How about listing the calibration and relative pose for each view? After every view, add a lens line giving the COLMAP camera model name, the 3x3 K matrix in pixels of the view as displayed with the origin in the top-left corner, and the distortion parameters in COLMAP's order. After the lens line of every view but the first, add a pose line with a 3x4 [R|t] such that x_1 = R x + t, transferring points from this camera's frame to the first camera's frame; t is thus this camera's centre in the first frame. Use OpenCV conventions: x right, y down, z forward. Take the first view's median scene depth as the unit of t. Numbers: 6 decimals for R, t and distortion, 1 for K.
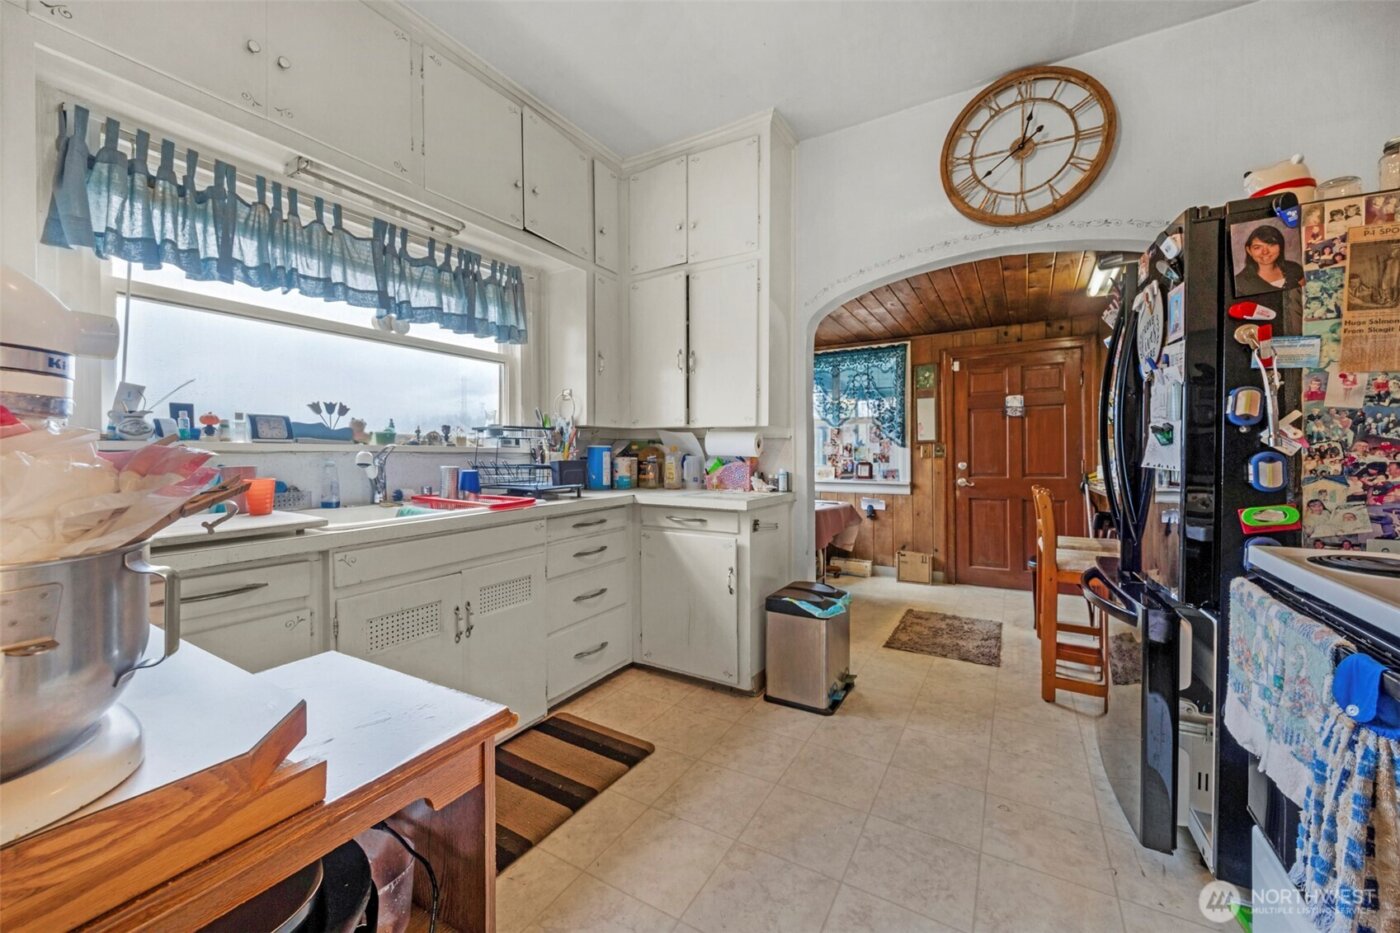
lens RADIAL K [[555.7, 0, 694.9], [0, 555.7, 465.6], [0, 0, 1]] dist [-0.008194, 0.000634]
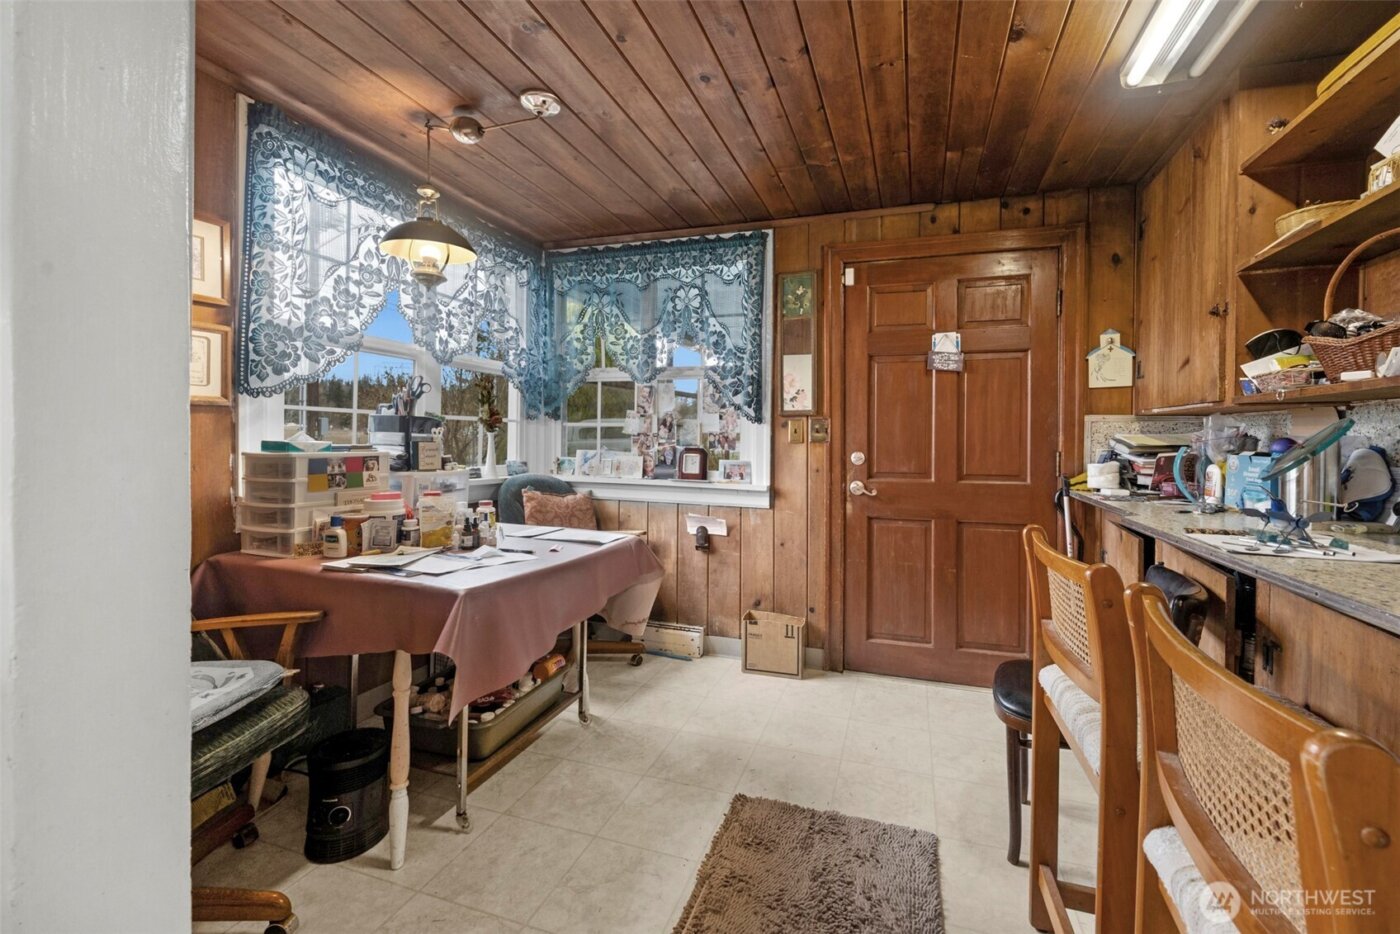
lens RADIAL K [[555.7, 0, 737.3], [0, 555.7, 439.1], [0, 0, 1]] dist [-0.008194, 0.000634]
pose [[0.972821, 0.014383, 0.231112, 0.232715], [-0.013796, 0.999896, -0.004152, -0.014291], [-0.231148, 0.000851, 0.972918, 0.479057]]
